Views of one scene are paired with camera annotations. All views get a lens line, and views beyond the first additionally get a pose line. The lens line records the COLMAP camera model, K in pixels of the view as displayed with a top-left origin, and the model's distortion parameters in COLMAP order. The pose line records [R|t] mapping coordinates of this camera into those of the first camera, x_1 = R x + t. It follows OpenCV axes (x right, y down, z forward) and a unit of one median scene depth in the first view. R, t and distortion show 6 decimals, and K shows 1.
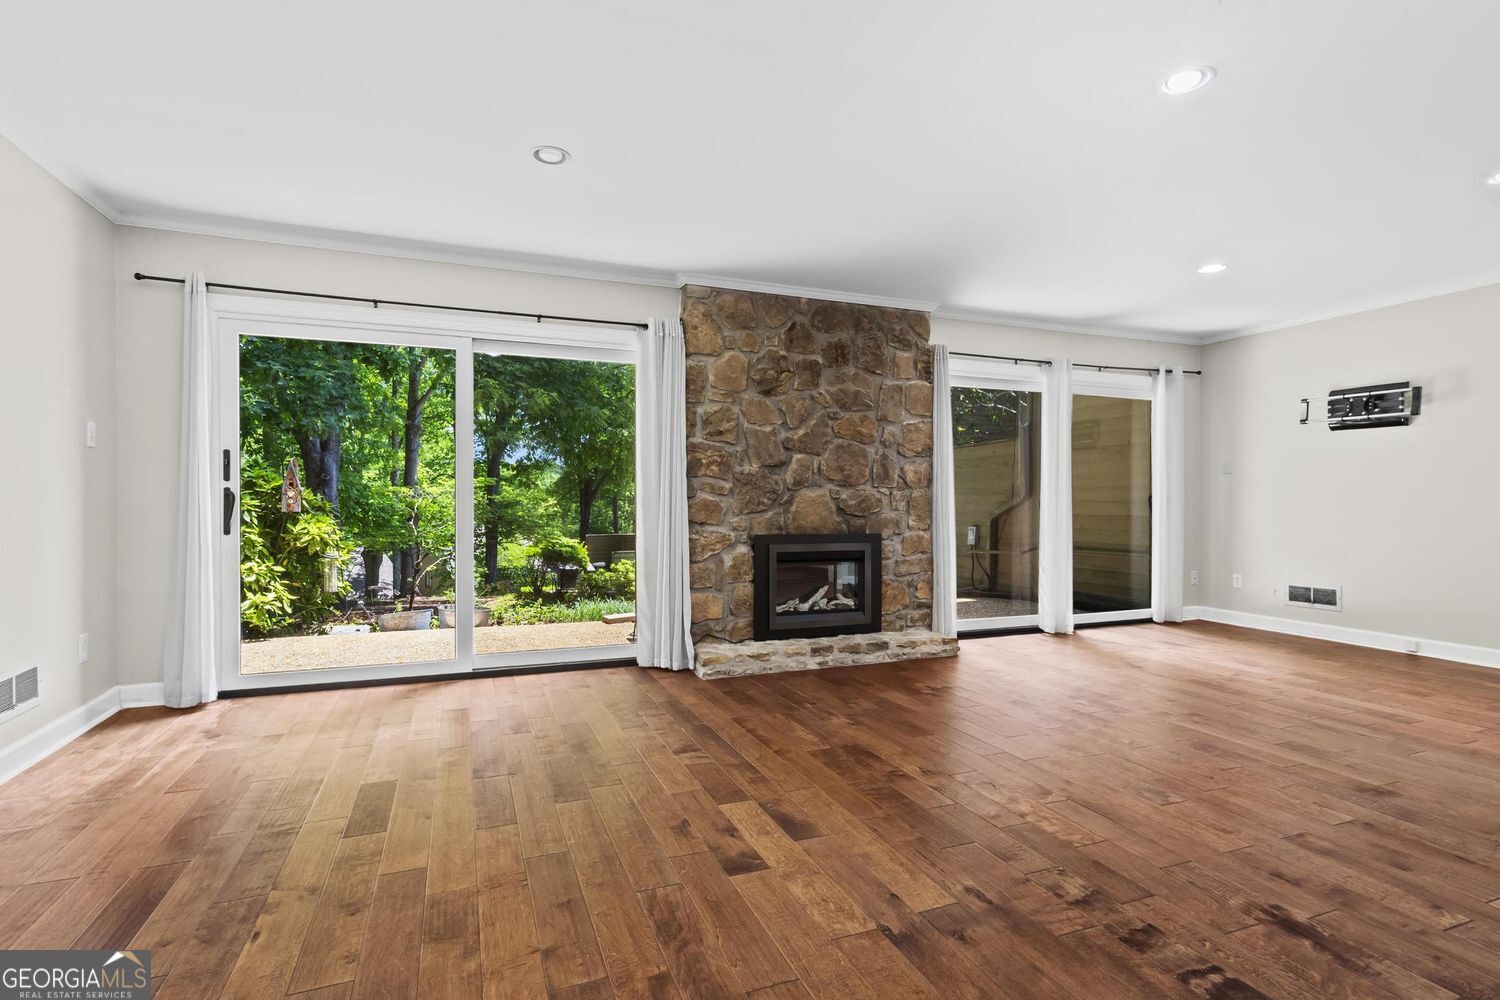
lens RADIAL K [[724.2, 0, 742.5], [0, 724.2, 499.4], [0, 0, 1]] dist [-0.001684, 0.002189]
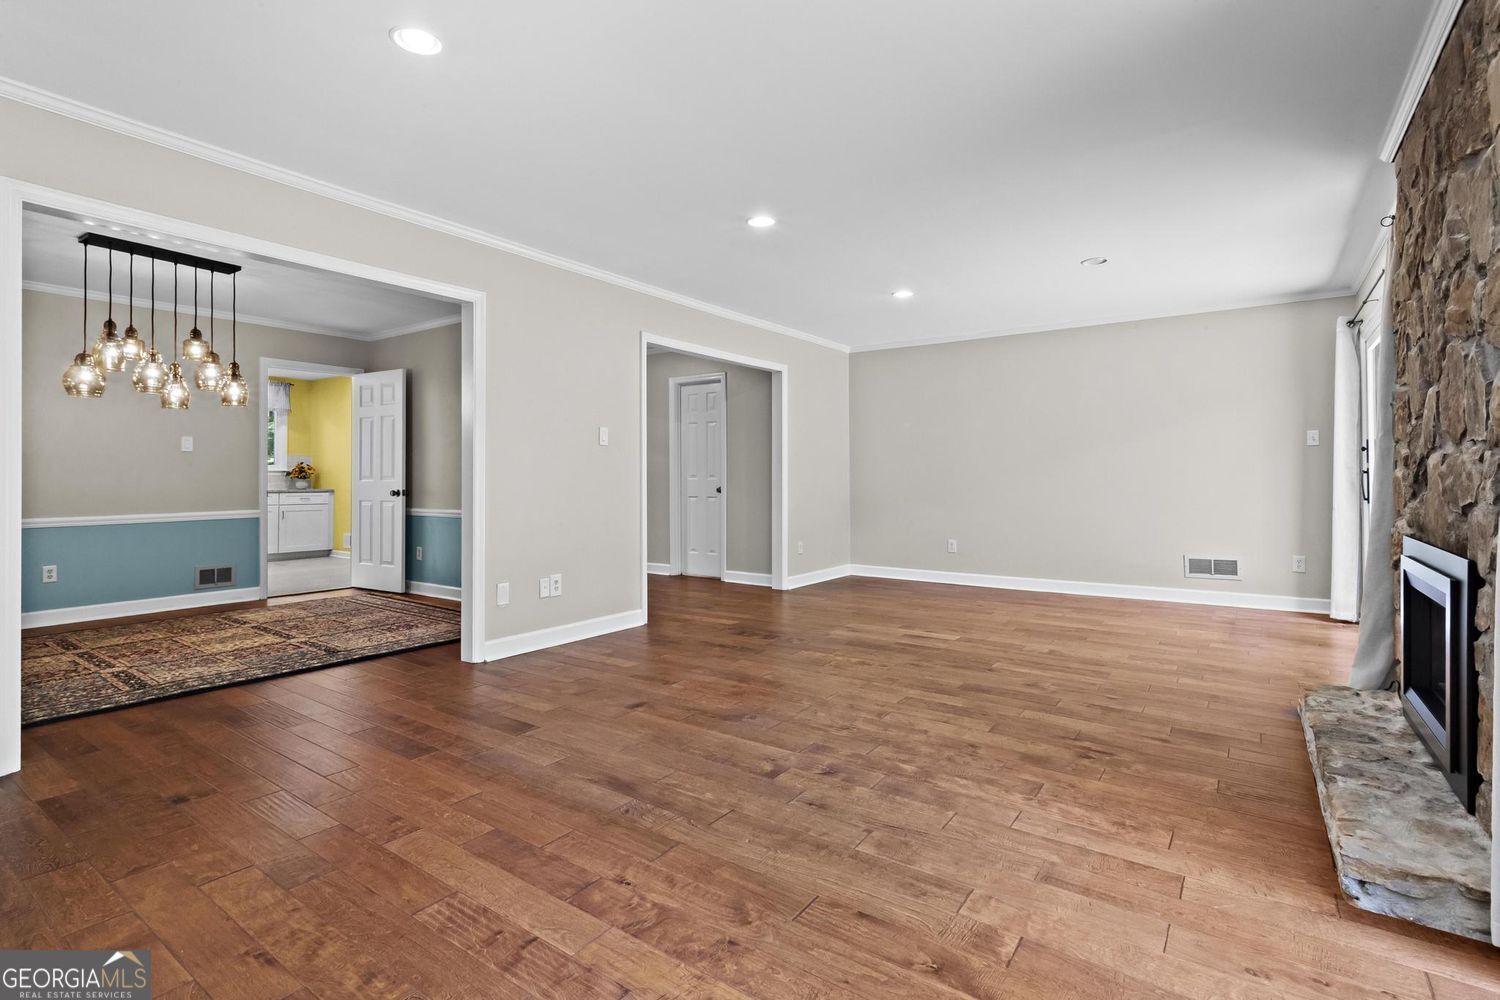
lens RADIAL K [[724.2, 0, 738.0], [0, 724.2, 473.8], [0, 0, 1]] dist [-0.001684, 0.002189]
pose [[-0.840797, -0.002789, -0.541344, 0.752473], [0.002563, 0.999955, -0.009133, 0.002849], [0.541345, -0.009067, -0.840752, 1.146405]]
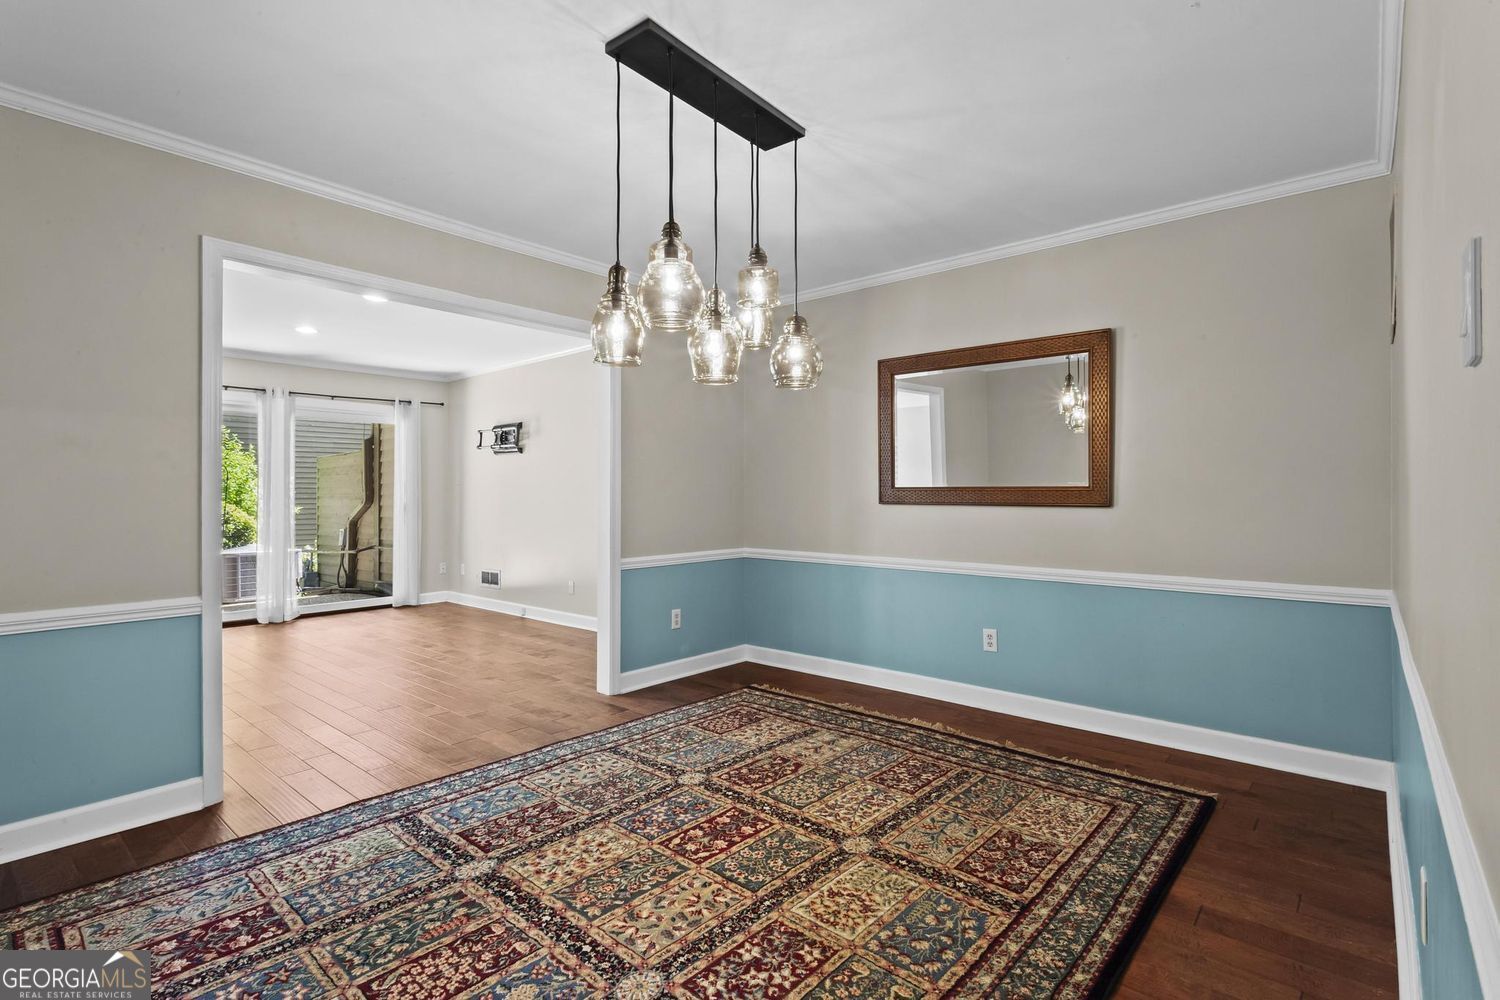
lens RADIAL K [[724.2, 0, 748.5], [0, 724.2, 494.9], [0, 0, 1]] dist [-0.001684, 0.002189]
pose [[0.892110, -0.003678, 0.451803, 0.690809], [0.004038, 0.999992, 0.000168, -0.021525], [-0.451800, 0.001674, 0.892117, -0.450780]]
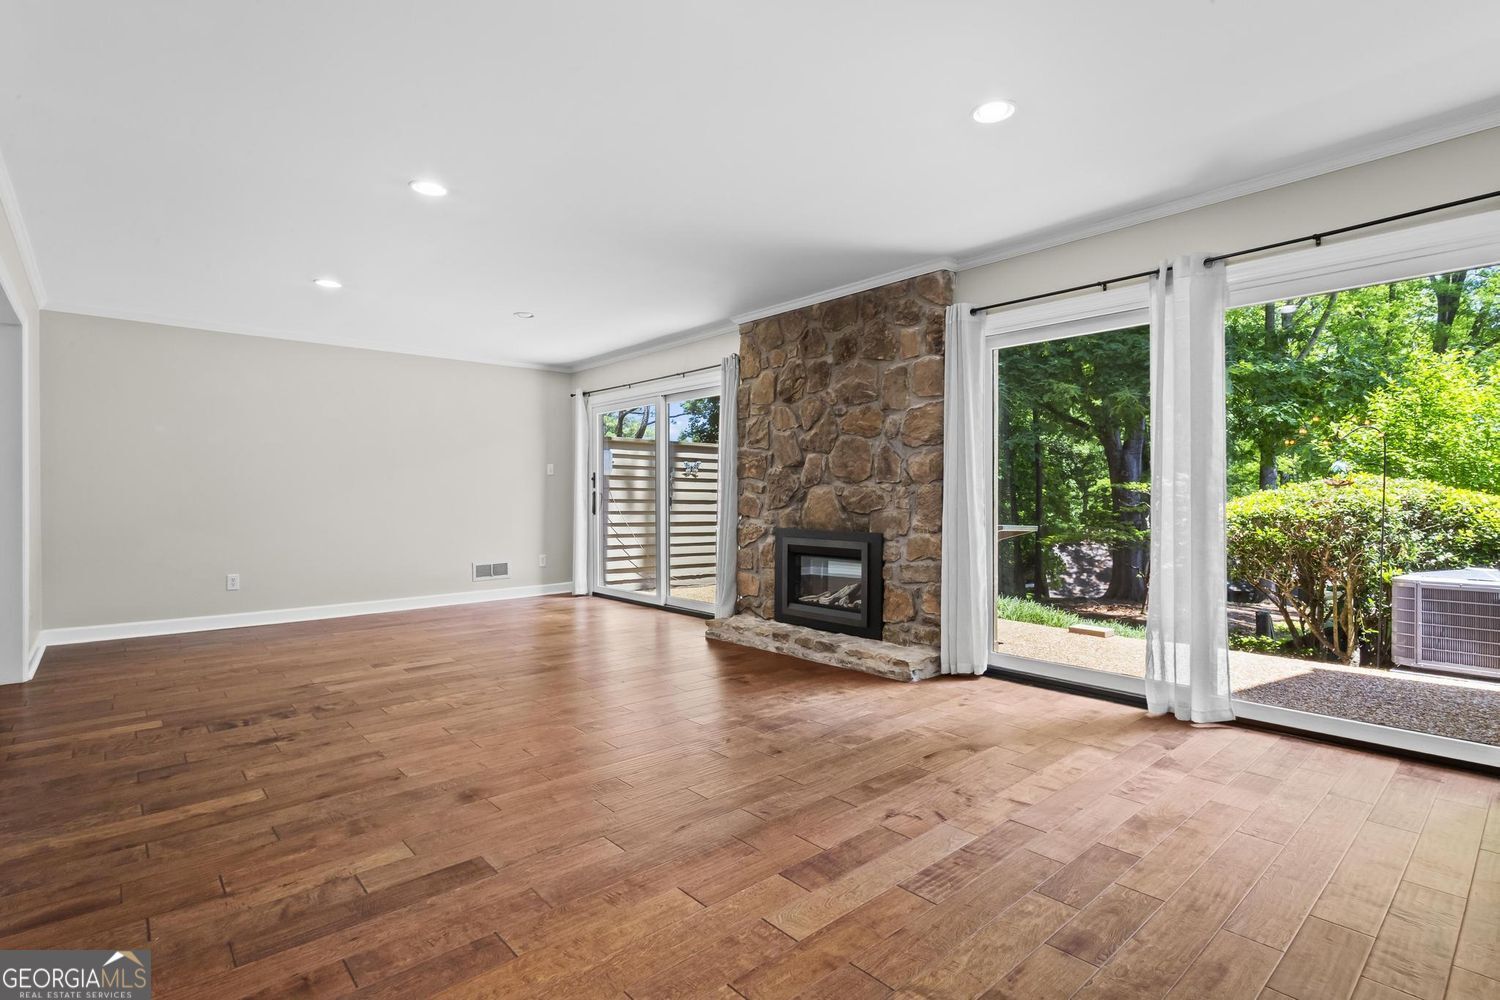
lens RADIAL K [[724.2, 0, 743.9], [0, 724.2, 493.8], [0, 0, 1]] dist [-0.001684, 0.002189]
pose [[0.346411, -0.005589, -0.938066, 1.018368], [0.004632, 0.999980, -0.004248, 0.000070], [0.938072, -0.002874, 0.346430, 0.532534]]
